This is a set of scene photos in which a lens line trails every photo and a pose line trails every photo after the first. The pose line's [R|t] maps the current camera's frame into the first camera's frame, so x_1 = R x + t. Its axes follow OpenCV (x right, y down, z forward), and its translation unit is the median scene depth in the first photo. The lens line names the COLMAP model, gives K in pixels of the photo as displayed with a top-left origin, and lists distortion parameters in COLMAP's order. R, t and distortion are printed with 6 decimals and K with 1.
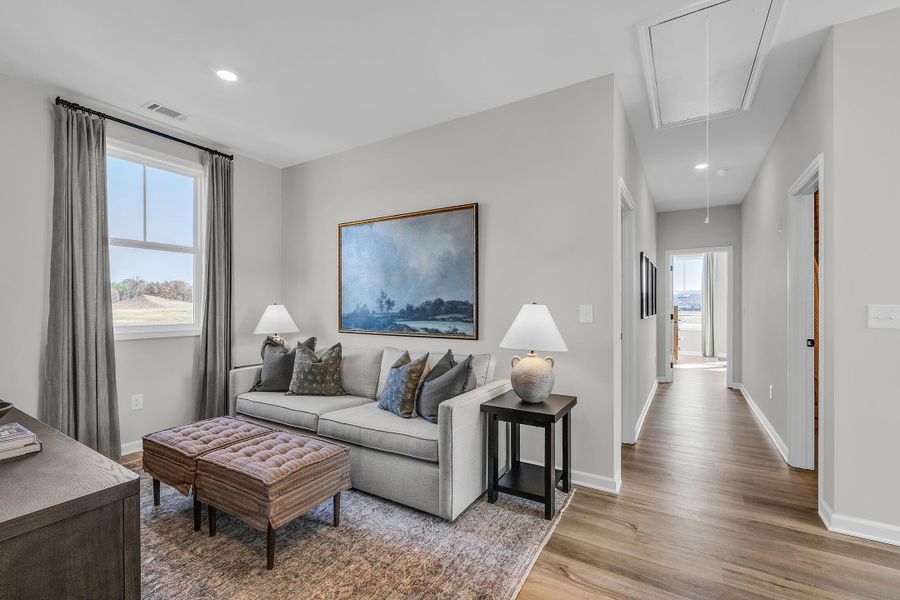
lens RADIAL K [[385.5, 0, 453.2], [0, 385.5, 304.0], [0, 0, 1]] dist [-0.001062, -0.000142]
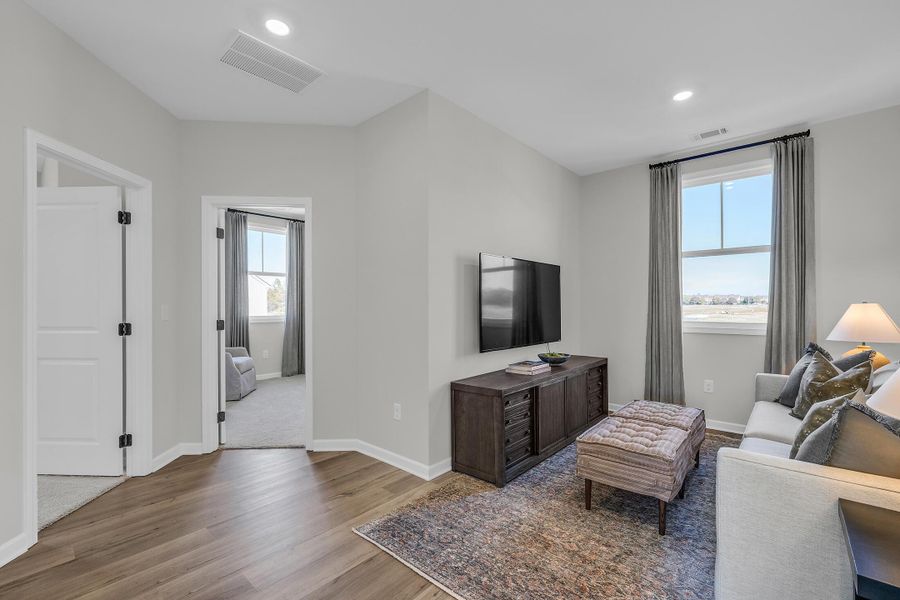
lens RADIAL K [[385.5, 0, 453.2], [0, 385.5, 304.0], [0, 0, 1]] dist [-0.001062, -0.000142]
pose [[-0.166144, -0.002343, -0.986099, 0.517759], [0.005517, 0.999979, -0.003305, 0.000564], [0.986086, -0.005990, -0.166128, 0.457003]]
